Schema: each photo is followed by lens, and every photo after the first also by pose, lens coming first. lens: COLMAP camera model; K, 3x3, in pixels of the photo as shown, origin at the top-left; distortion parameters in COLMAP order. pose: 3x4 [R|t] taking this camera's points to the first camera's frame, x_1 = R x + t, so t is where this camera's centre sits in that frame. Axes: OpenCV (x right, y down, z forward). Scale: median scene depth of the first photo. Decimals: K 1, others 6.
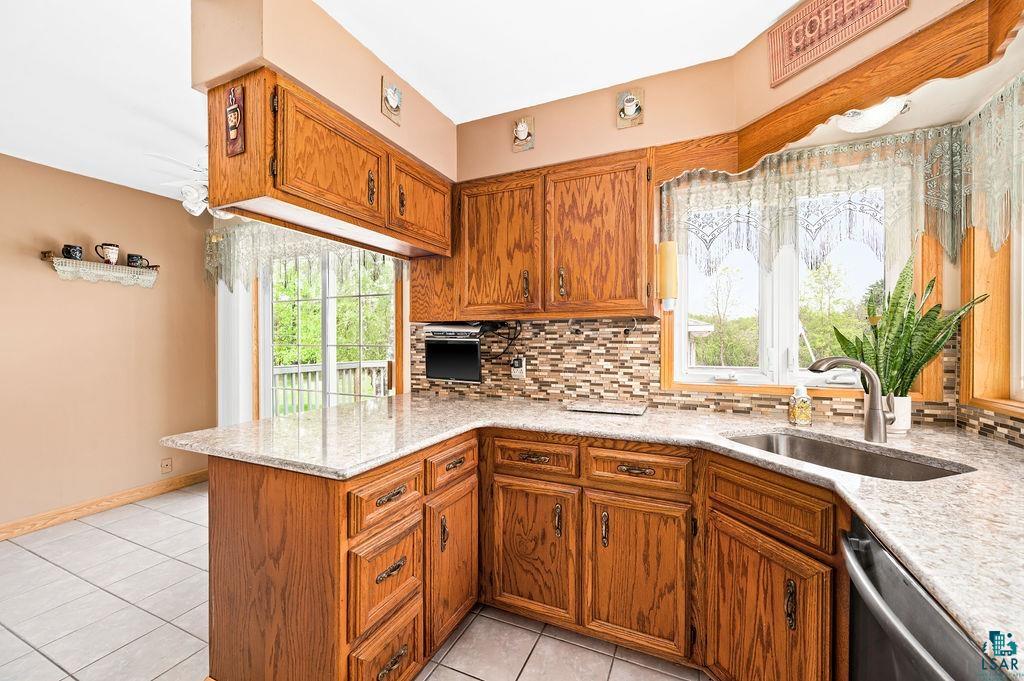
lens RADIAL K [[411.0, 0, 503.6], [0, 411.0, 344.2], [0, 0, 1]] dist [-0.002245, 0.000249]
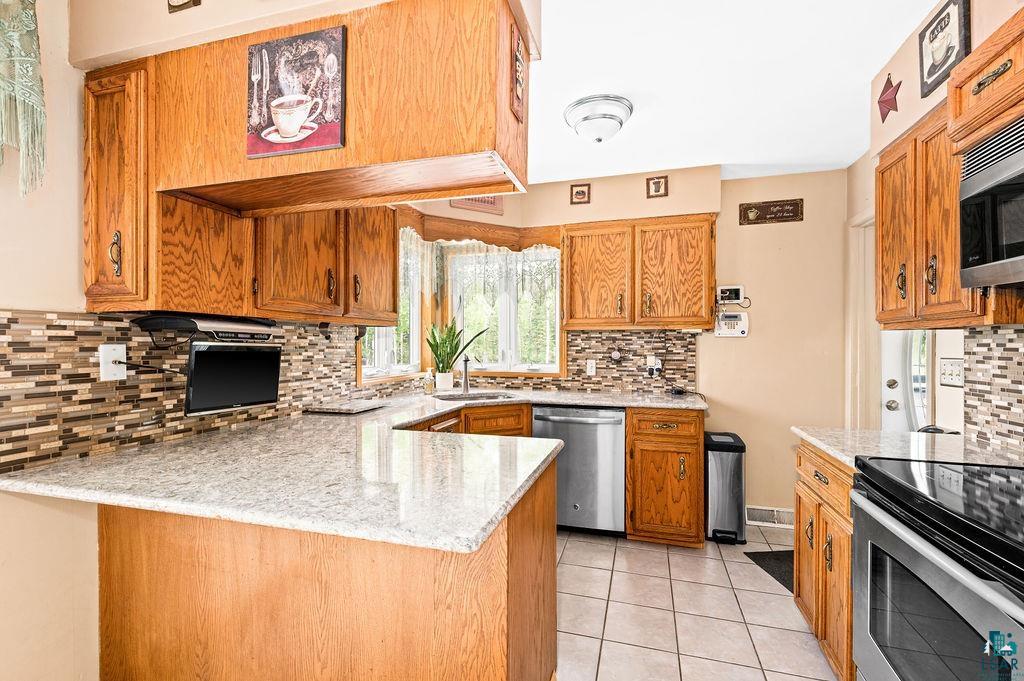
lens RADIAL K [[452.9, 0, 513.3], [0, 452.9, 342.1], [0, 0, 1]] dist [0.000652, -0.000526]
pose [[-0.160412, 0.003936, 0.987042, -0.901310], [-0.001051, 0.999991, -0.004159, -0.013904], [-0.987050, -0.001704, -0.160407, 0.695926]]
